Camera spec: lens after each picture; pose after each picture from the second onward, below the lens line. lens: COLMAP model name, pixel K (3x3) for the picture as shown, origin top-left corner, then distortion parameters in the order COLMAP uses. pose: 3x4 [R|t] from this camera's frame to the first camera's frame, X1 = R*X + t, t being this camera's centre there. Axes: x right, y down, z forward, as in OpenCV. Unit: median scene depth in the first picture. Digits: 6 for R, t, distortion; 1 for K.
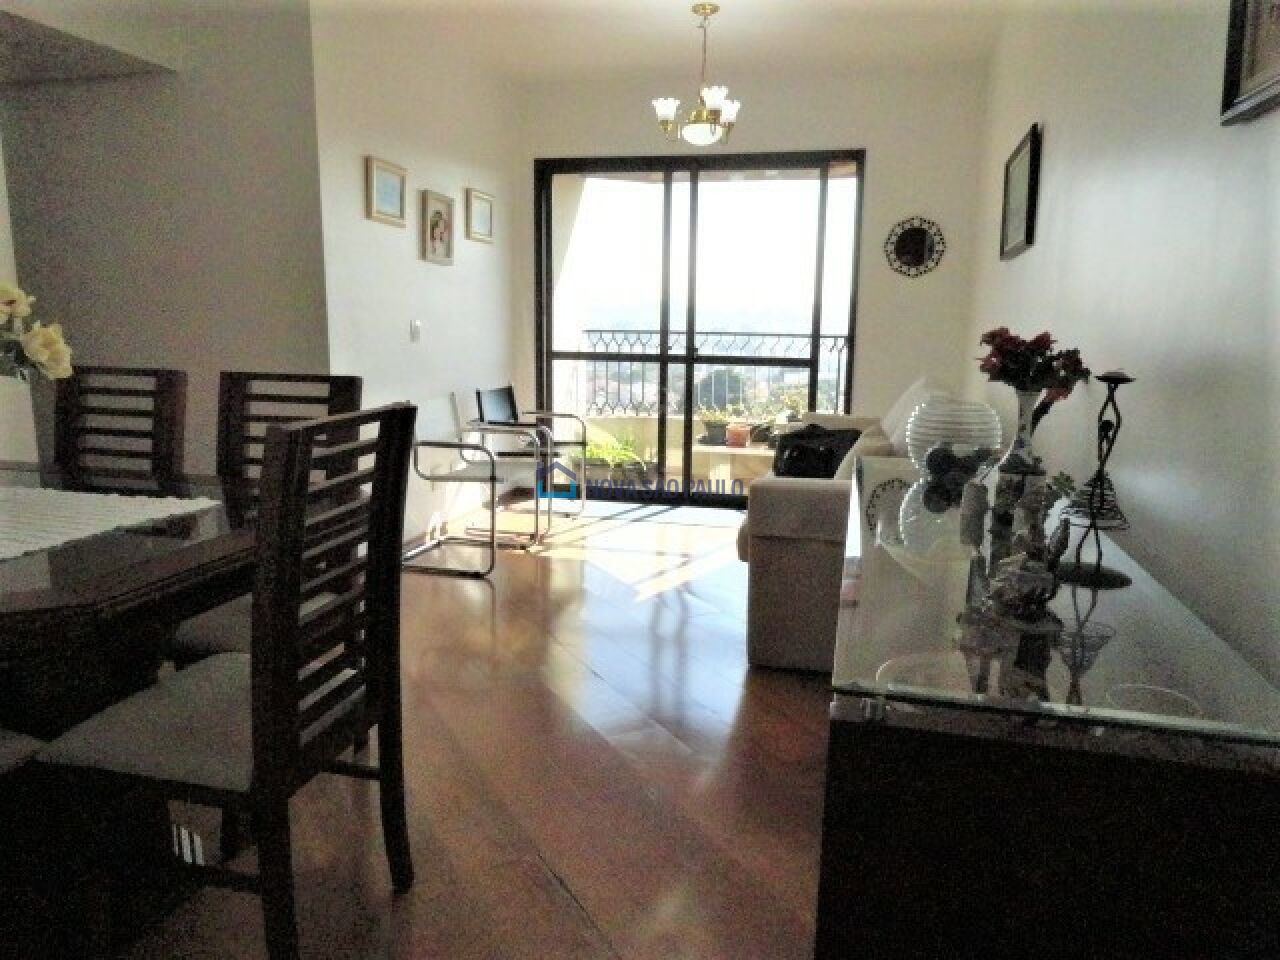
lens RADIAL K [[872.0, 0, 639.9], [0, 872.0, 482.2], [0, 0, 1]] dist [-0.014224, 0.010028]
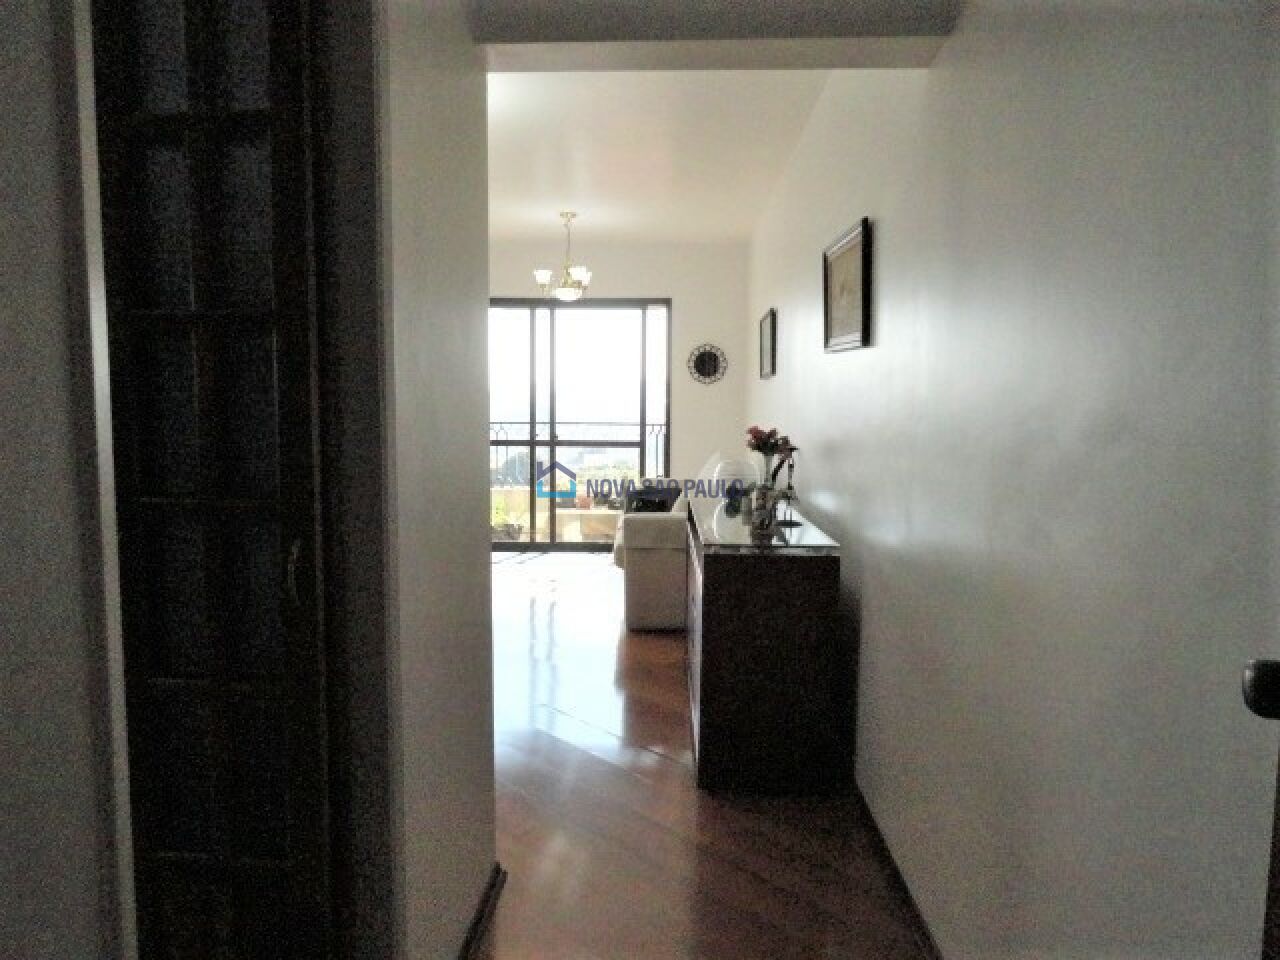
lens RADIAL K [[872.0, 0, 639.4], [0, 872.0, 478.4], [0, 0, 1]] dist [-0.014224, 0.010028]
pose [[0.974159, -0.029578, 0.223916, -0.128898], [0.051066, 0.994560, -0.090790, 0.048506], [-0.220013, 0.099879, 0.970370, -0.375673]]
